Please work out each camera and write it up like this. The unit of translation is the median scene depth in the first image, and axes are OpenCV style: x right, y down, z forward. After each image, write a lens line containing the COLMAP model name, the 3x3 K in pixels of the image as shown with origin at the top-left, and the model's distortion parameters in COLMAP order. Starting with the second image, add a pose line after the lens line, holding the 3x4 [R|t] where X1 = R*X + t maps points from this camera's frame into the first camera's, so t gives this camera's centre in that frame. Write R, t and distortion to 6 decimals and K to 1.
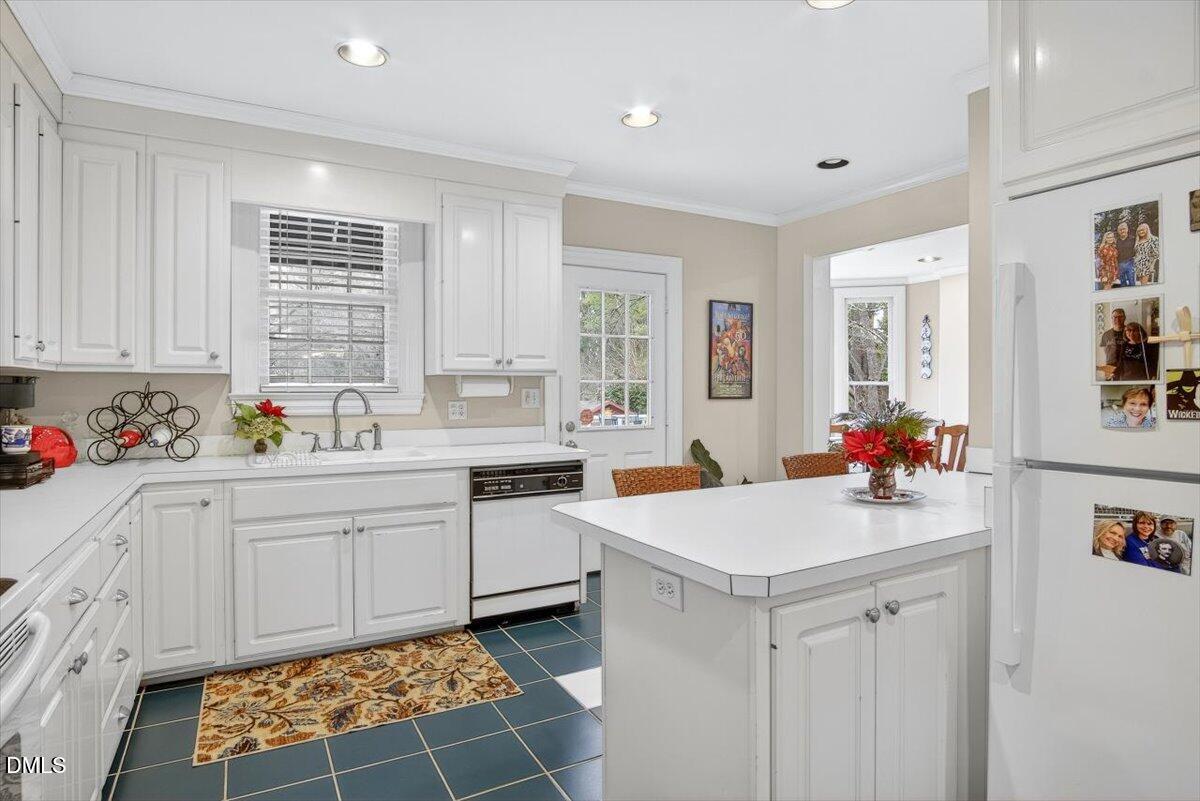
lens RADIAL K [[649.0, 0, 599.8], [0, 649.0, 394.3], [0, 0, 1]] dist [-0.024094, 0.000567]
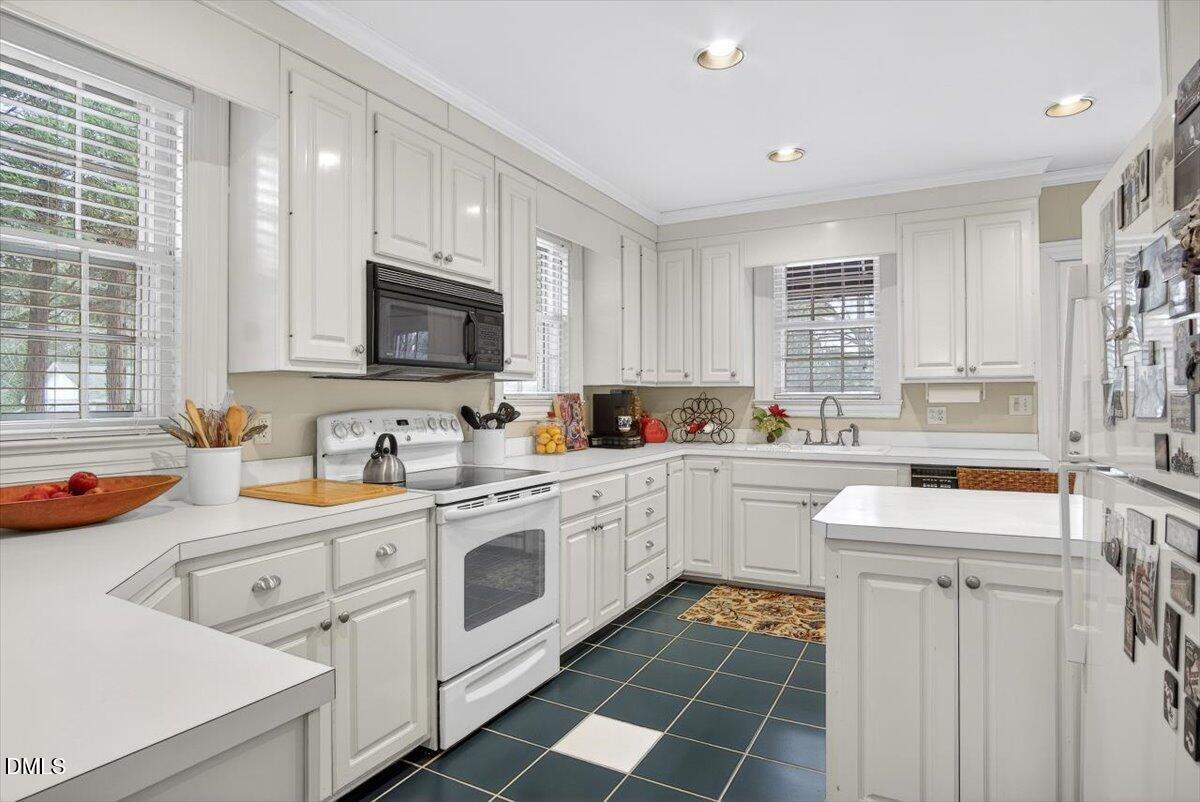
lens RADIAL K [[649.0, 0, 598.5], [0, 649.0, 397.3], [0, 0, 1]] dist [-0.024094, 0.000567]
pose [[0.544698, -0.006034, -0.838611, 0.511779], [-0.004264, 0.999941, -0.009965, 0.009906], [0.838622, 0.009004, 0.544640, -0.084291]]
